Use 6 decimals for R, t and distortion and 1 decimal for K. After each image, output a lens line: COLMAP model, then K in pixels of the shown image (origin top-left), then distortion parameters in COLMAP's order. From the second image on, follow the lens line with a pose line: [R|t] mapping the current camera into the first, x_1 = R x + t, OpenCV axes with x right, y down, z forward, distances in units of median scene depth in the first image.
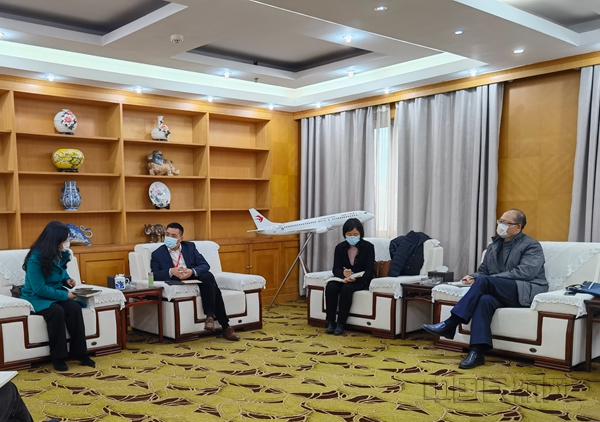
lens RADIAL K [[636.3, 0, 300.0], [0, 636.3, 211.0], [0, 0, 1]] dist [-0.002353, -0.001183]
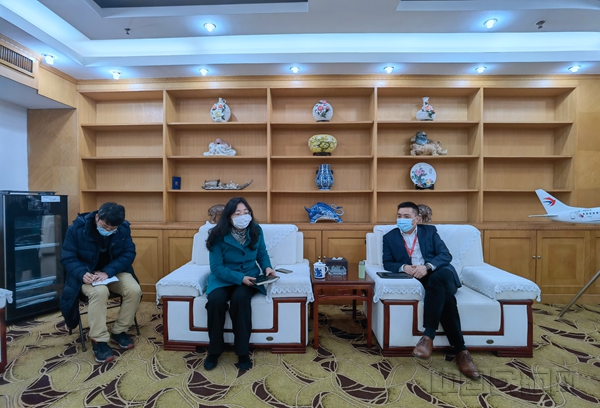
lens RADIAL K [[313.6, 0, 300.1], [0, 313.6, 196.5], [0, 0, 1]] dist [-0.031810, 0.001270]
pose [[0.665665, 0.011910, -0.746155, 0.019872], [-0.007498, 0.999929, 0.009272, 0.005017], [0.746213, -0.000578, 0.665707, 0.555606]]
